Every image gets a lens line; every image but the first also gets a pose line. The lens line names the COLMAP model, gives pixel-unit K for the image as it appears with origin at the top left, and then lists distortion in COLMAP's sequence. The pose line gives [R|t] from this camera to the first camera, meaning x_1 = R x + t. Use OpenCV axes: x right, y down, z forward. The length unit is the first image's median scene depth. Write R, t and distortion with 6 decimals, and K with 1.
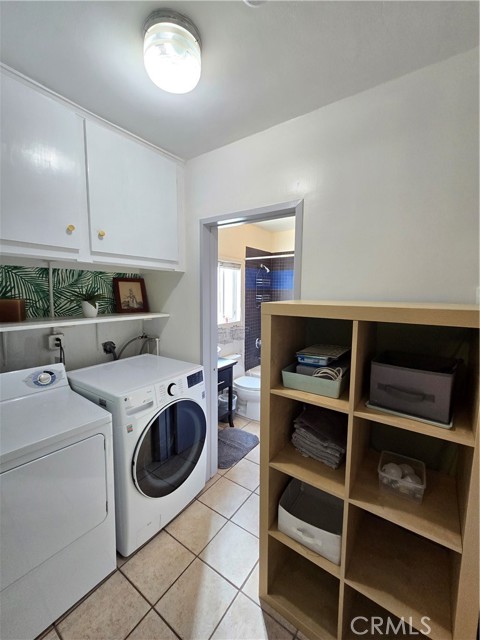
lens RADIAL K [[261.9, 0, 238.6], [0, 261.9, 324.3], [0, 0, 1]] dist [-0.003686, 0.001232]
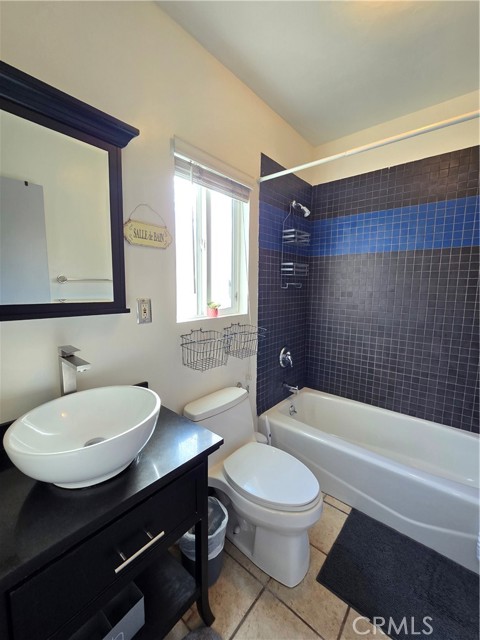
lens RADIAL K [[261.9, 0, 242.6], [0, 261.9, 320.8], [0, 0, 1]] dist [-0.003686, 0.001232]
pose [[0.997238, 0.014374, -0.072873, 0.059350], [-0.015132, 0.999837, -0.009866, 0.007470], [0.072719, 0.010941, 0.997292, 0.982788]]
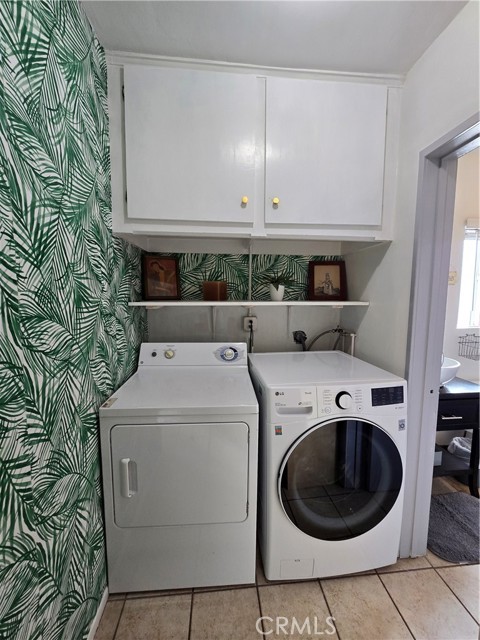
lens RADIAL K [[261.9, 0, 237.2], [0, 261.9, 319.6], [0, 0, 1]] dist [-0.003686, 0.001232]
pose [[0.652717, 0.070629, -0.754302, 0.065230], [-0.092272, 0.995644, 0.013382, 0.038538], [0.751961, 0.060867, 0.656391, 0.242705]]
